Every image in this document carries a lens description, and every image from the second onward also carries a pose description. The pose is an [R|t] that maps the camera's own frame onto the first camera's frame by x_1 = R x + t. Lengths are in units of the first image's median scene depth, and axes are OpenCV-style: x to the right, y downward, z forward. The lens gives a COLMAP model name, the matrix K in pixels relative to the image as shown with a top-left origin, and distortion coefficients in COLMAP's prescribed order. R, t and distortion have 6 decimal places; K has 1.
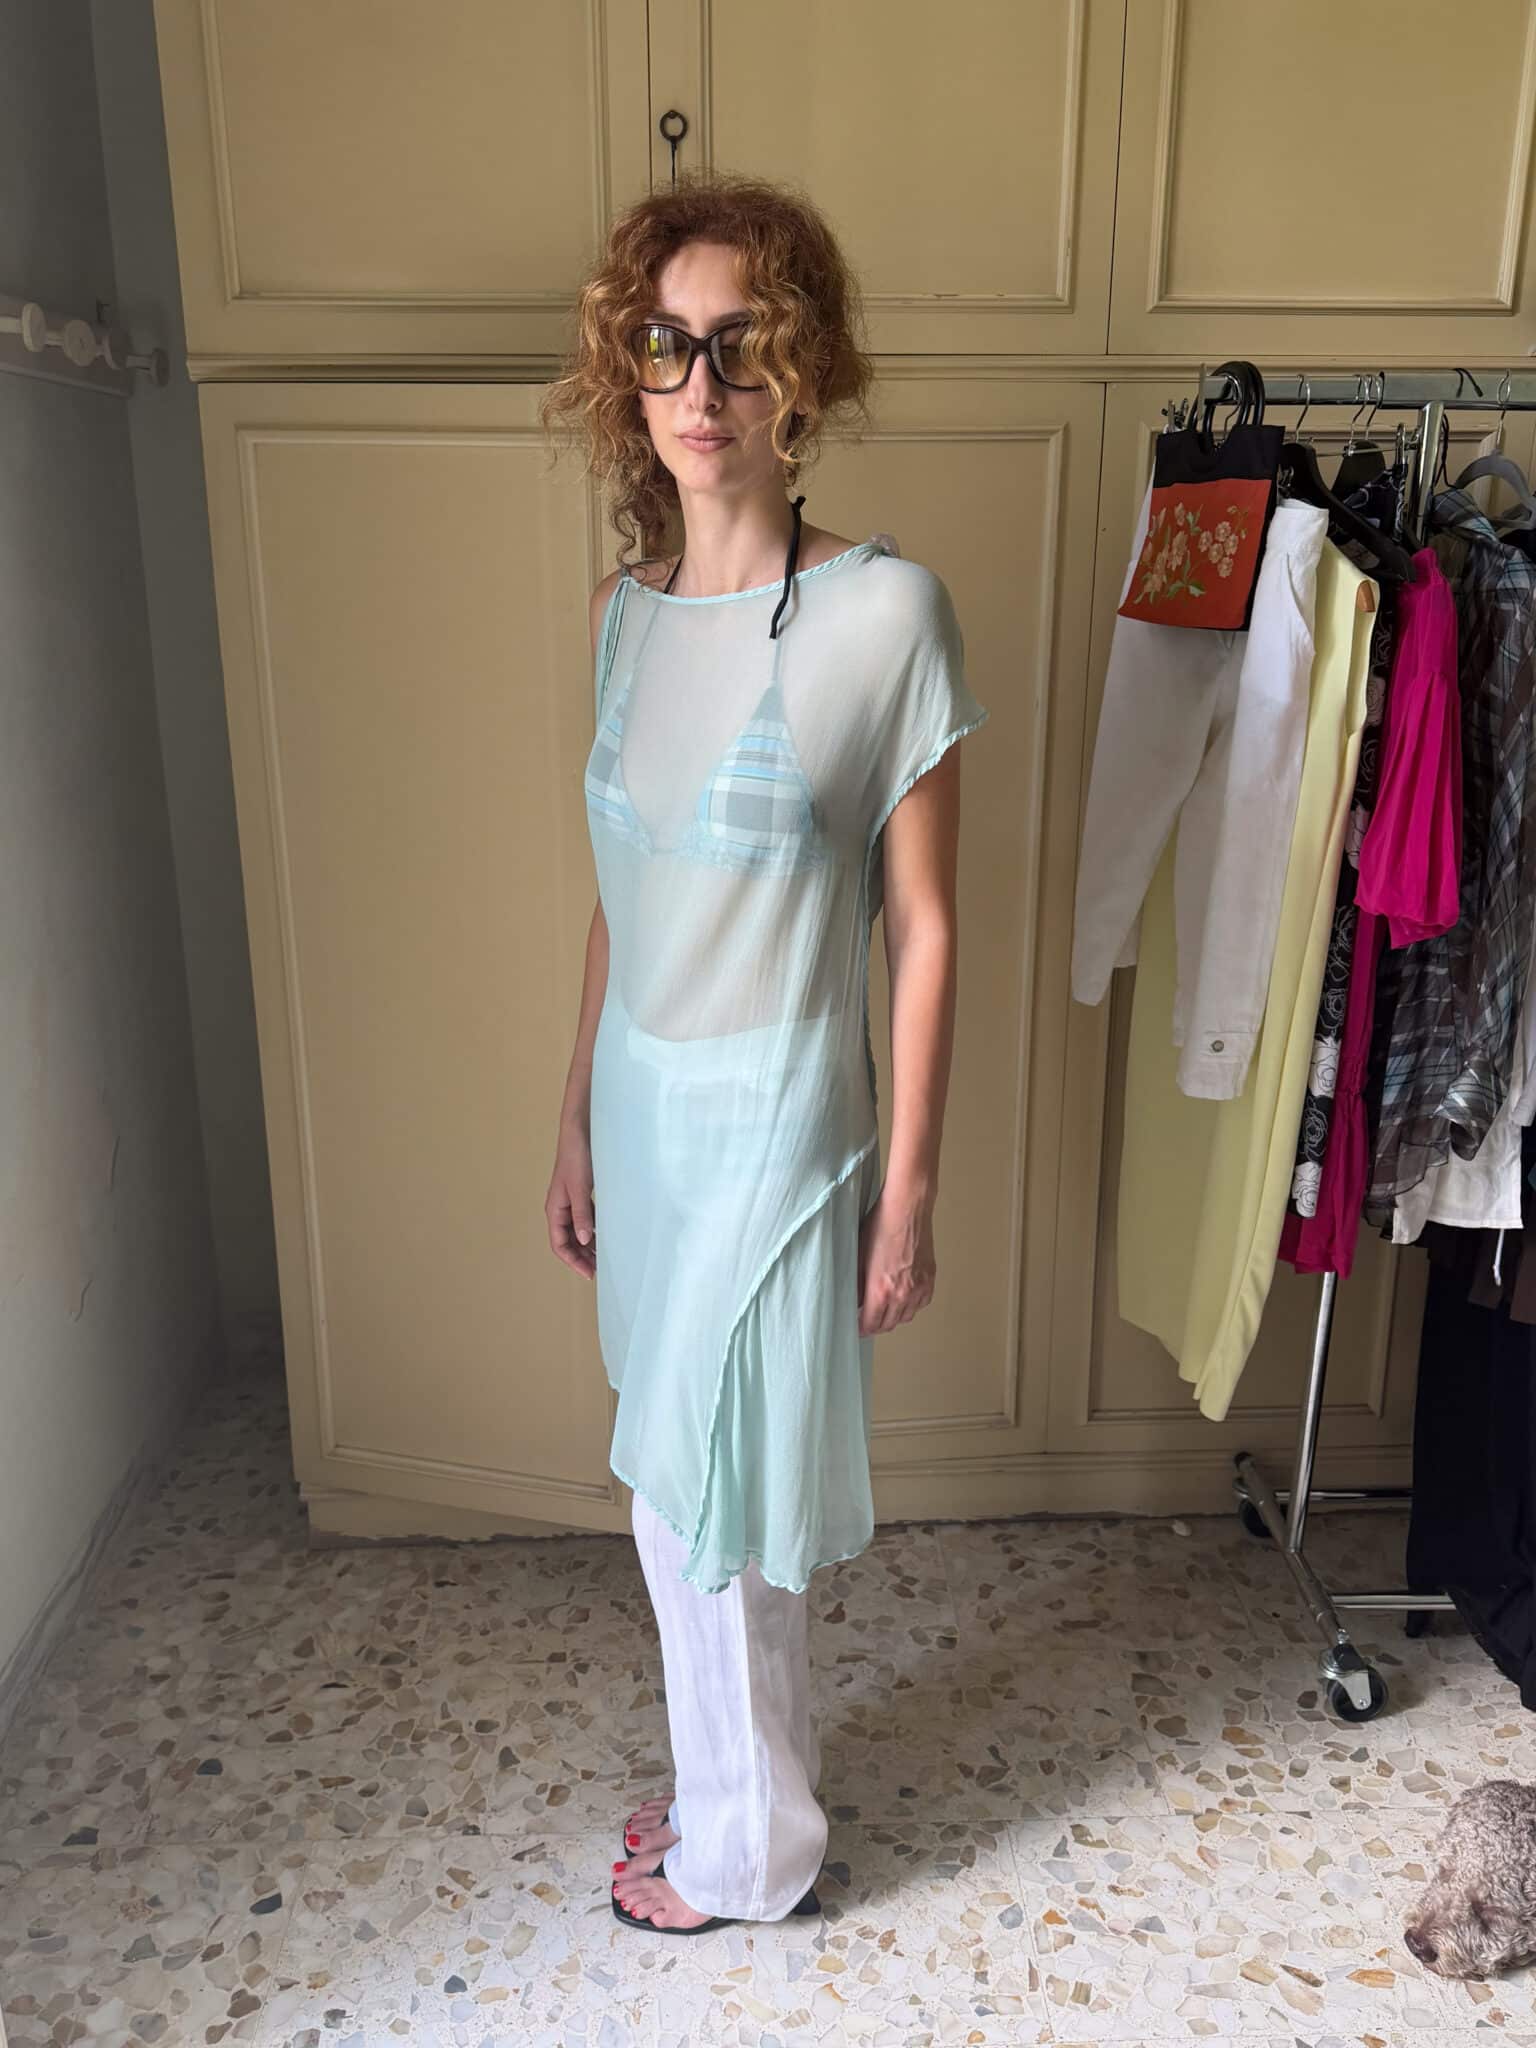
lens RADIAL K [[1679.8, 0, 773.2], [0, 1679.8, 1037.6], [0, 0, 1]] dist [0.014362, -0.034347]
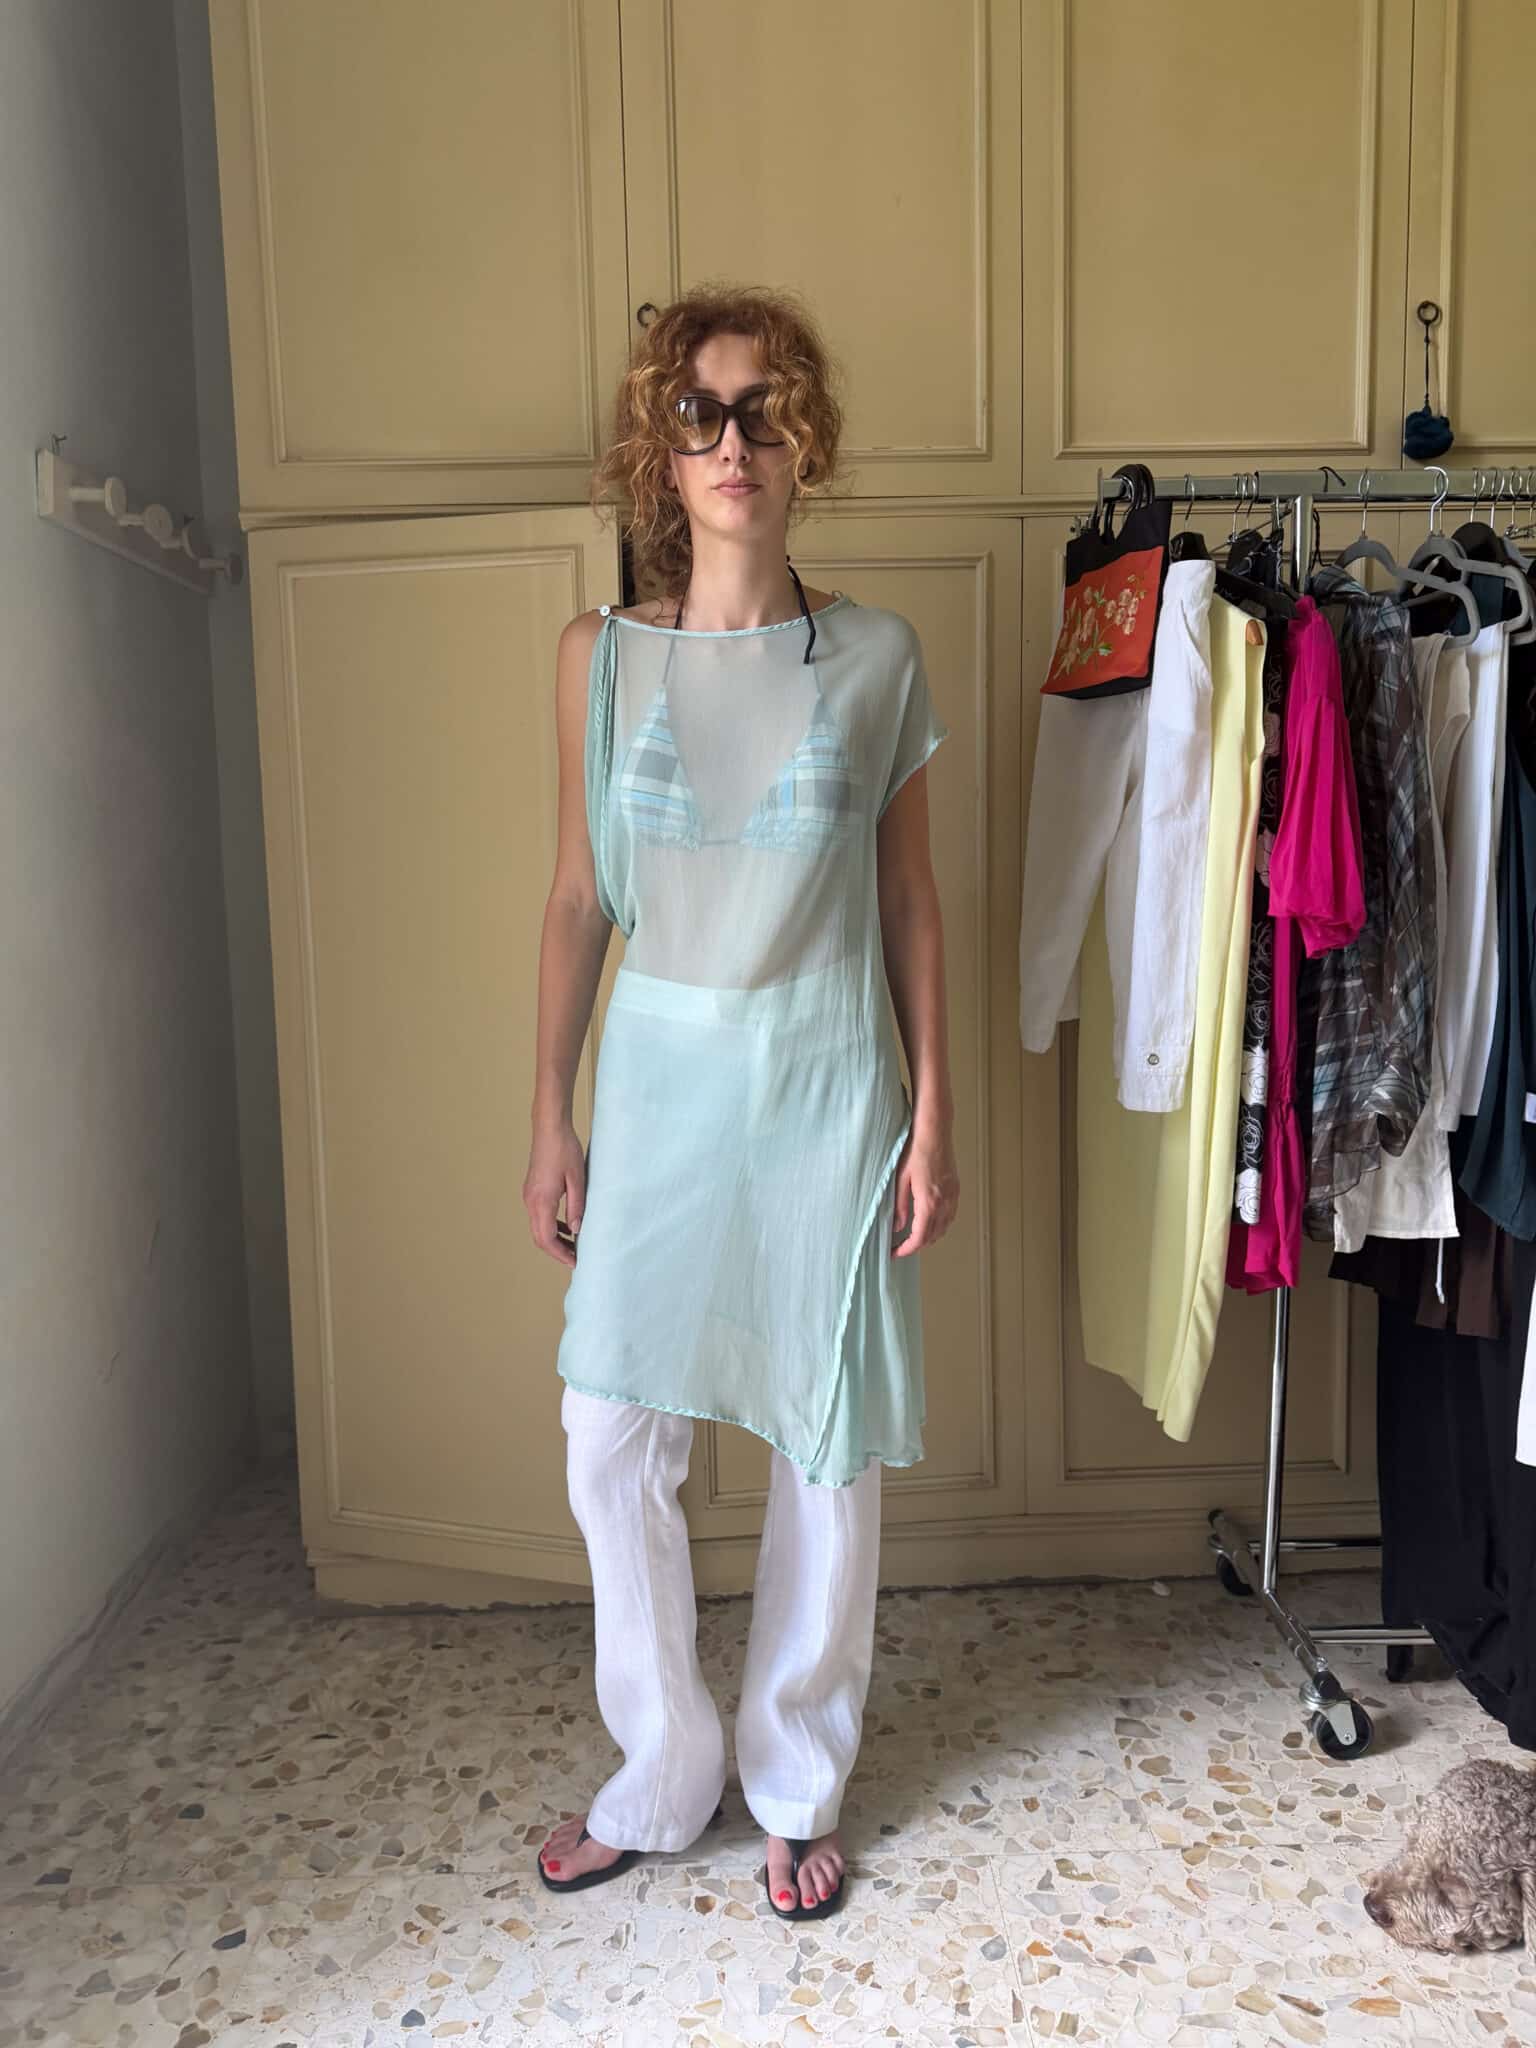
lens RADIAL K [[1449.0, 0, 768.0], [0, 1449.0, 1018.7], [0, 0, 1]] dist [-0.010137, -0.001689]
pose [[0.999512, -0.020403, -0.023673, 0.038678], [0.015583, 0.981972, -0.188381, 0.139180], [0.027090, 0.187920, 0.981811, 0.078124]]
